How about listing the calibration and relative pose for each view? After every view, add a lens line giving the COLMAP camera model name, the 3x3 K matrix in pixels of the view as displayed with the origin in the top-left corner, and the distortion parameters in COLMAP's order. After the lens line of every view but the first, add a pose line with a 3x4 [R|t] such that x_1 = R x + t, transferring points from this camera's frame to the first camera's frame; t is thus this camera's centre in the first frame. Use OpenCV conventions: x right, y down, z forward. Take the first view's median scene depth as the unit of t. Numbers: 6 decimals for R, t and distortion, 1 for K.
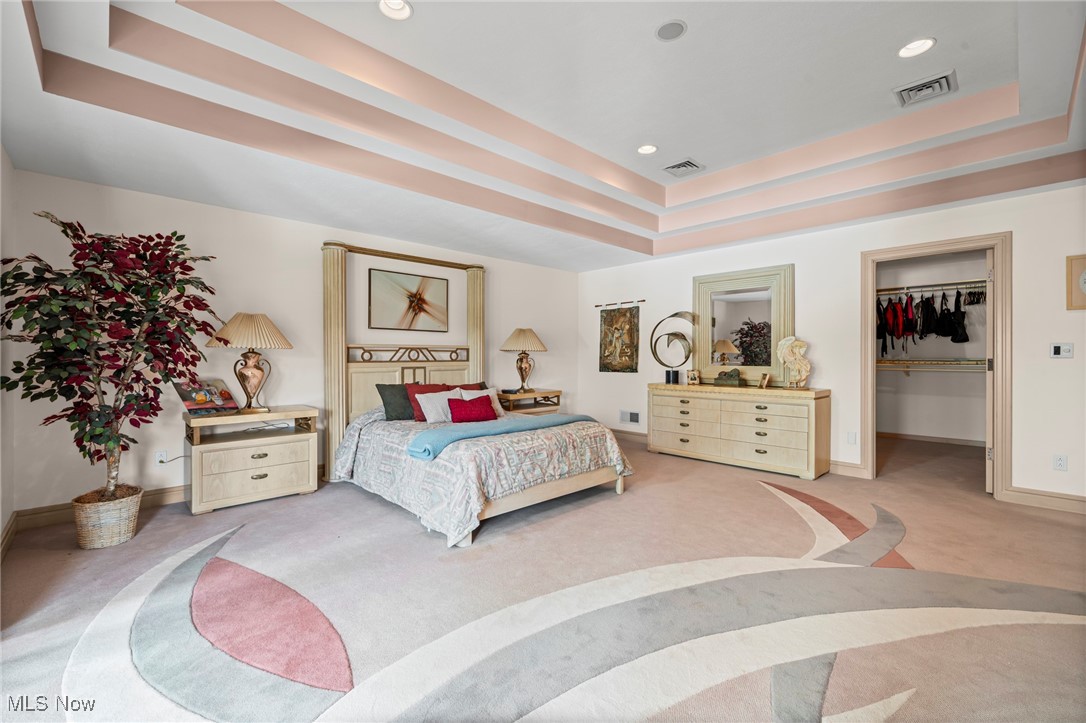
lens RADIAL K [[459.0, 0, 545.2], [0, 459.0, 358.9], [0, 0, 1]] dist [-0.000990, -0.000070]
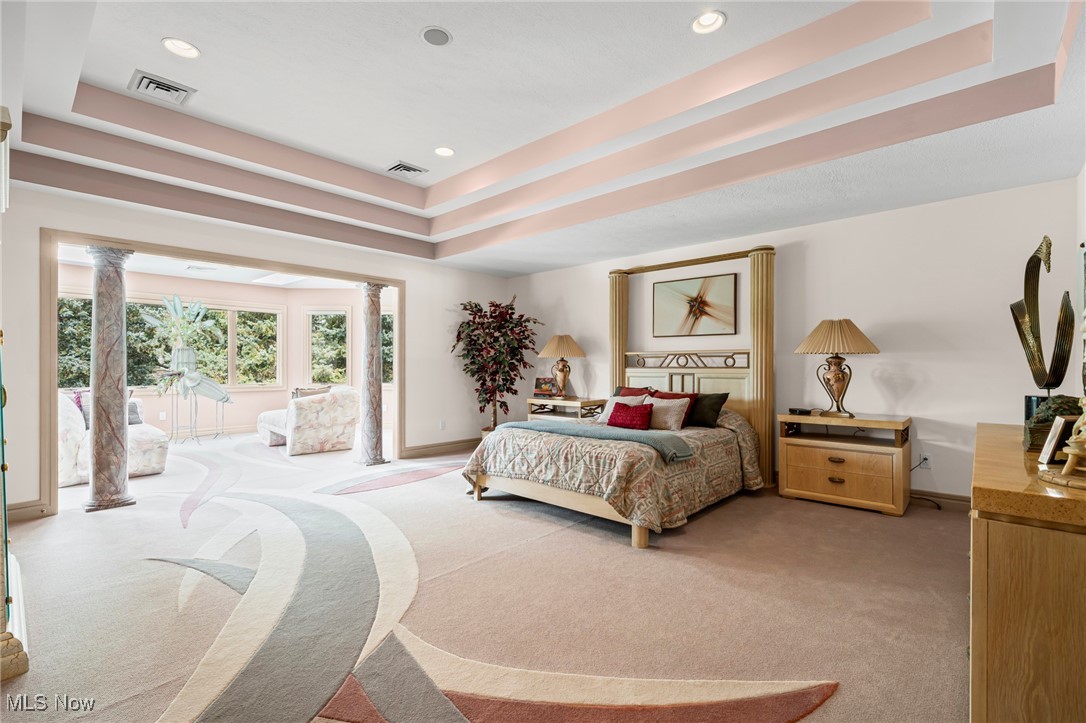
lens RADIAL K [[484.6, 0, 542.5], [0, 484.6, 368.9], [0, 0, 1]] dist [0.000486, -0.000024]
pose [[0.056740, 0.008855, -0.998350, 0.733015], [-0.004976, 0.999951, 0.008586, 0.000986], [0.998377, 0.004481, 0.056781, 0.634920]]
